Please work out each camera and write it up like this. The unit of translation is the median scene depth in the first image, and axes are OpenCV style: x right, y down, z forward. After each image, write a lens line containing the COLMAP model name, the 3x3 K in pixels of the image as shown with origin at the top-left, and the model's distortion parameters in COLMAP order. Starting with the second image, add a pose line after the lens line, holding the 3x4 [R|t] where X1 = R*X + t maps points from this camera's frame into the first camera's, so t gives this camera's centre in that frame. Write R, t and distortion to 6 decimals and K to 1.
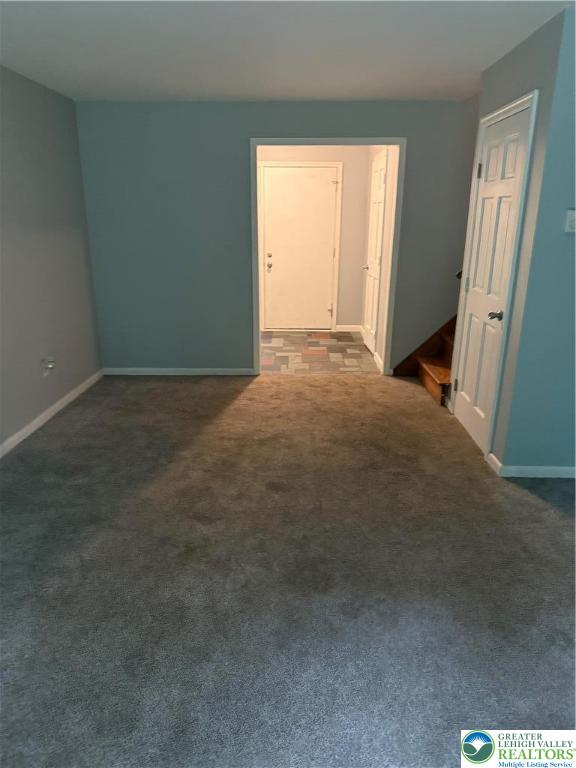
lens RADIAL K [[530.2, 0, 289.1], [0, 530.2, 384.8], [0, 0, 1]] dist [0.070440, -0.024452]
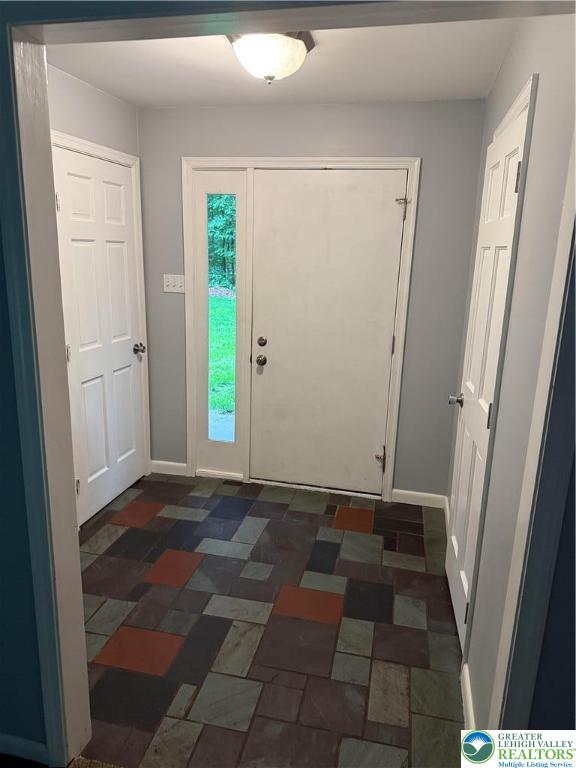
lens RADIAL K [[530.2, 0, 293.5], [0, 530.2, 369.4], [0, 0, 1]] dist [0.070440, -0.024452]
pose [[0.978545, 0.070792, -0.193492, 0.093991], [-0.088512, 0.992483, -0.084514, -0.184845], [0.186055, 0.099827, 0.977455, 0.541371]]
